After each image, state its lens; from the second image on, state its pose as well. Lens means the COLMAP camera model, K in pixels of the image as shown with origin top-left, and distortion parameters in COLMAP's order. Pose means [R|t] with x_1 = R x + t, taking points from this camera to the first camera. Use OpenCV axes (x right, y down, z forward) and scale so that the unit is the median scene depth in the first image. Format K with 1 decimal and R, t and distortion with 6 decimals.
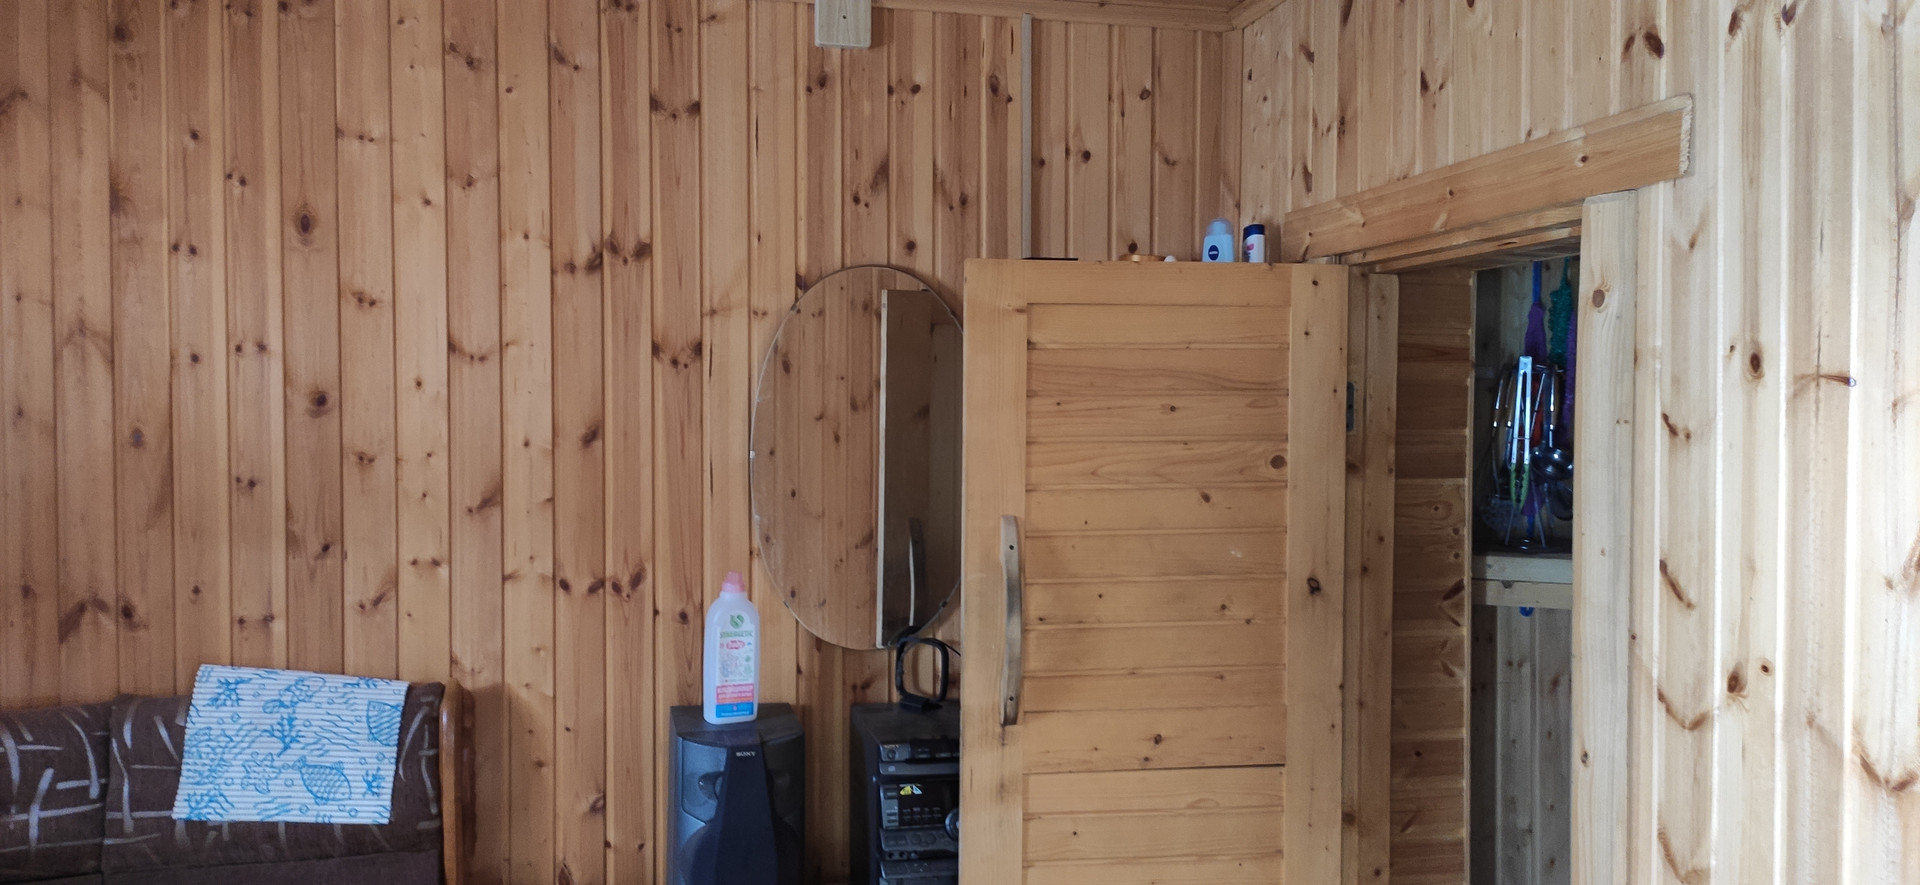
lens RADIAL K [[1414.6, 0, 966.4], [0, 1414.6, 440.4], [0, 0, 1]] dist [0.054724, -0.060549]
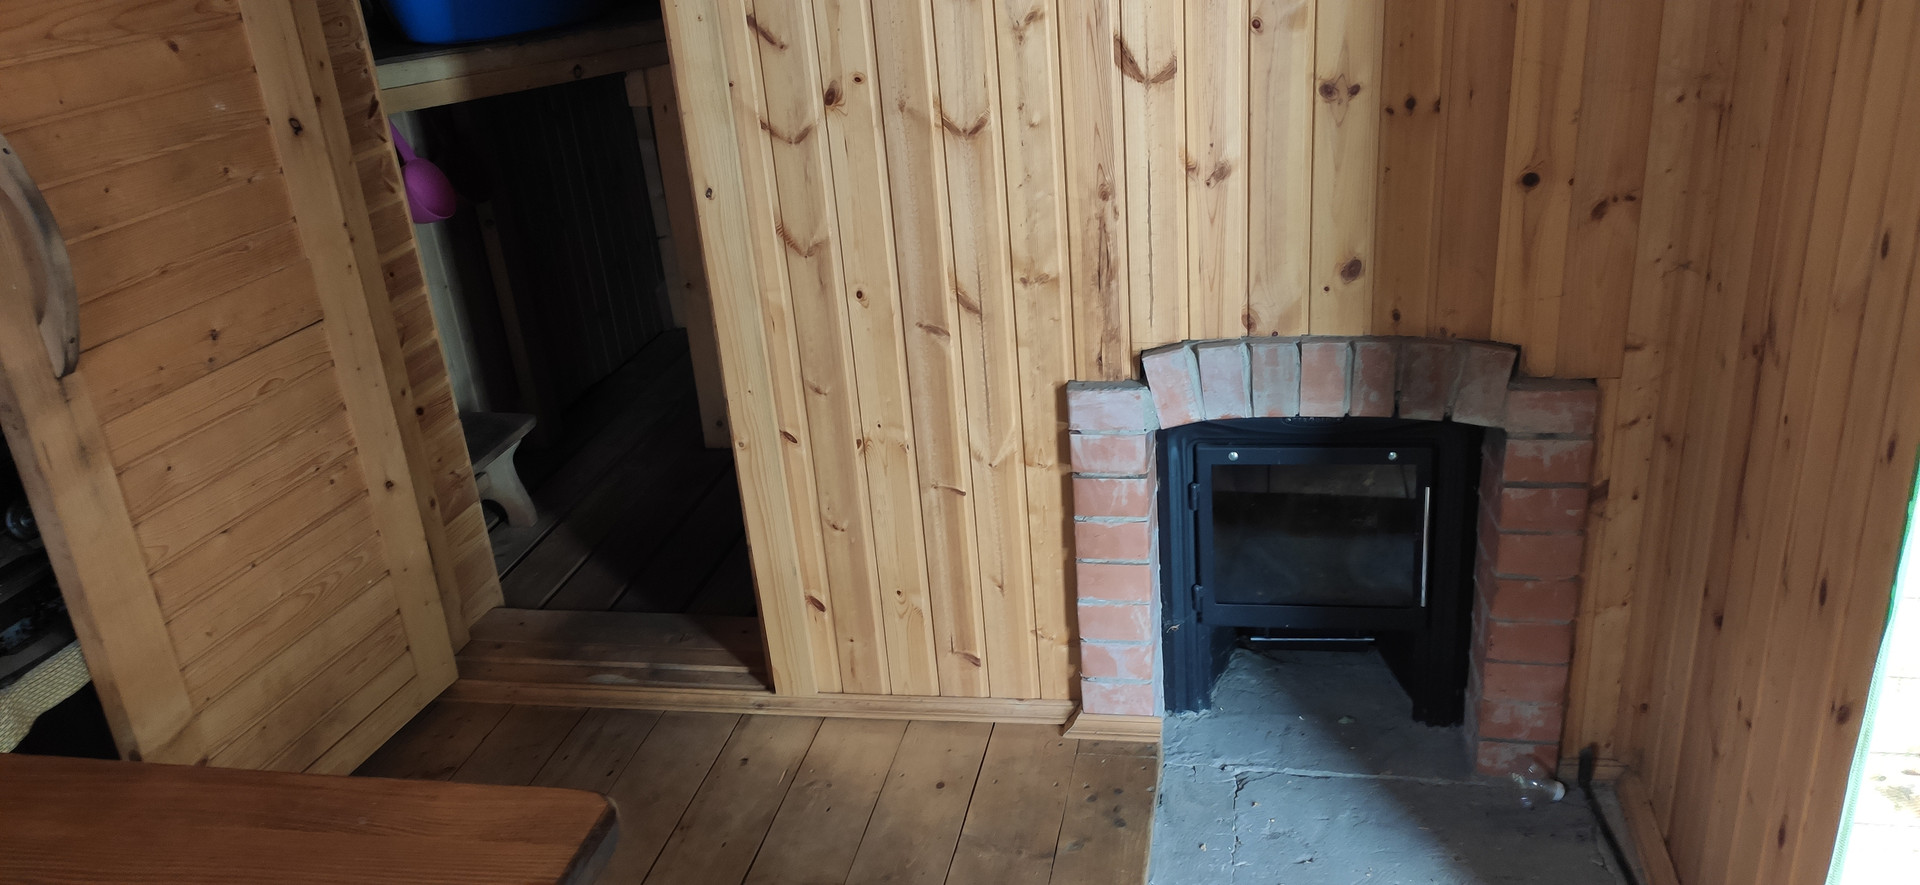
lens RADIAL K [[1414.6, 0, 963.4], [0, 1414.6, 450.3], [0, 0, 1]] dist [0.054724, -0.060549]
pose [[0.410321, -0.393205, 0.822816, -0.441443], [0.101107, 0.916322, 0.387469, -0.022621], [-0.906319, -0.075794, 0.415741, 0.199781]]
